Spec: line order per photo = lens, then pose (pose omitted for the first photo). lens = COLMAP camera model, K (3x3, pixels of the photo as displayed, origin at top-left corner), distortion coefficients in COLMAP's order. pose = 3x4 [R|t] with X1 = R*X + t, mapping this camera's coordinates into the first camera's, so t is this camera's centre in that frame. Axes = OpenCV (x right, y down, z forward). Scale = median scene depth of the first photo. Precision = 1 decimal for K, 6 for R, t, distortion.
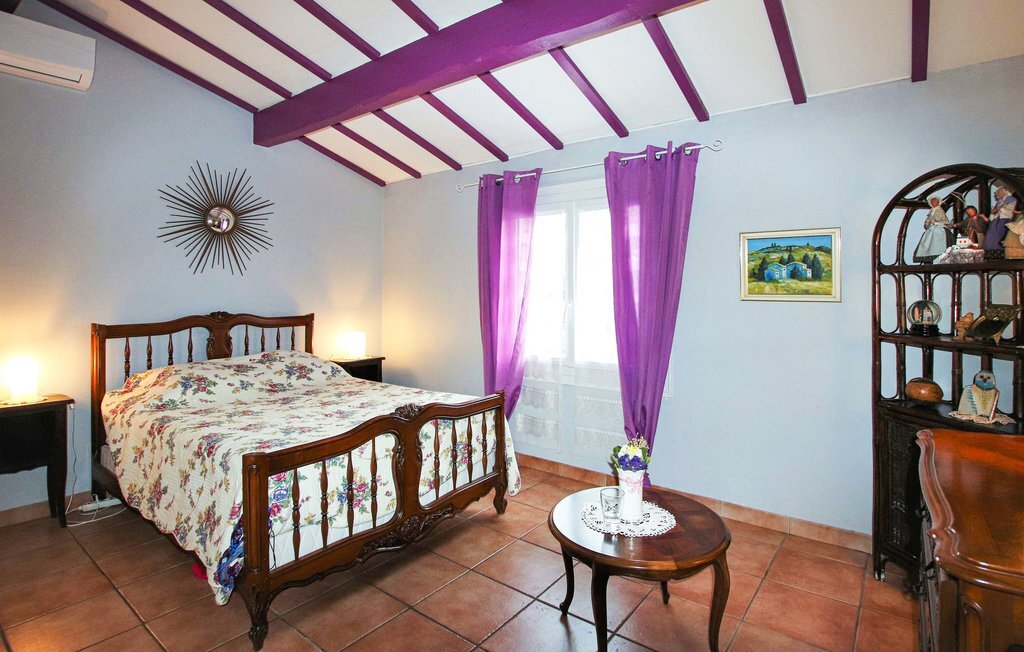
lens RADIAL K [[509.2, 0, 512.4], [0, 509.2, 311.9], [0, 0, 1]] dist [-0.002080, -0.000414]
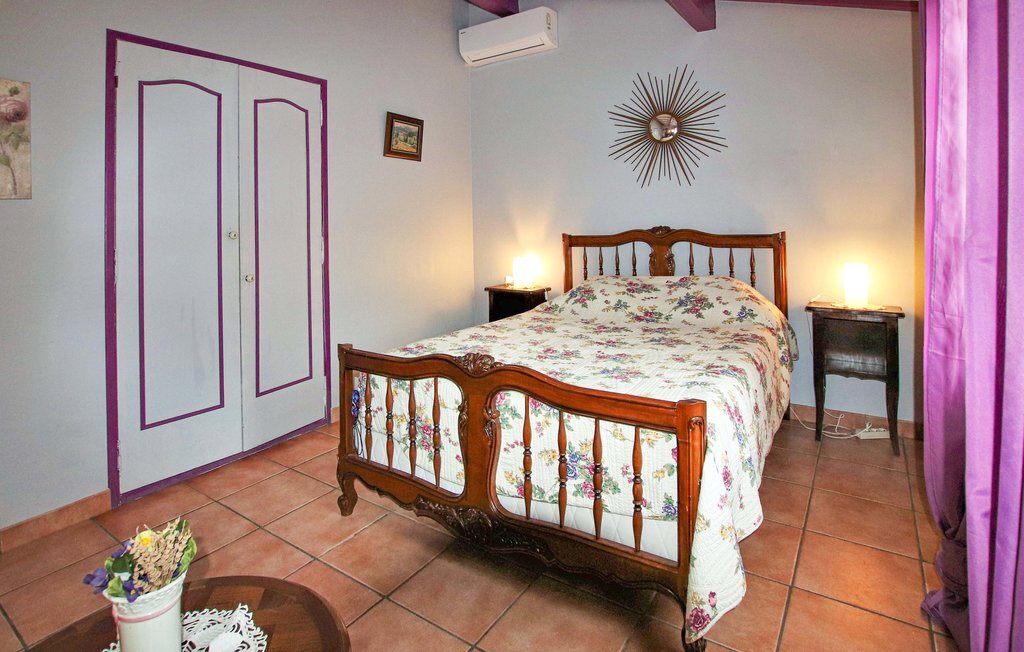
lens RADIAL K [[526.9, 0, 512.2], [0, 526.9, 222.4], [0, 0, 1]] dist [-0.002743, -0.000393]
pose [[0.063128, 0.006436, -0.997985, 0.395527], [-0.021198, 0.999762, 0.005106, -0.007171], [0.997780, 0.020833, 0.063250, 0.714236]]
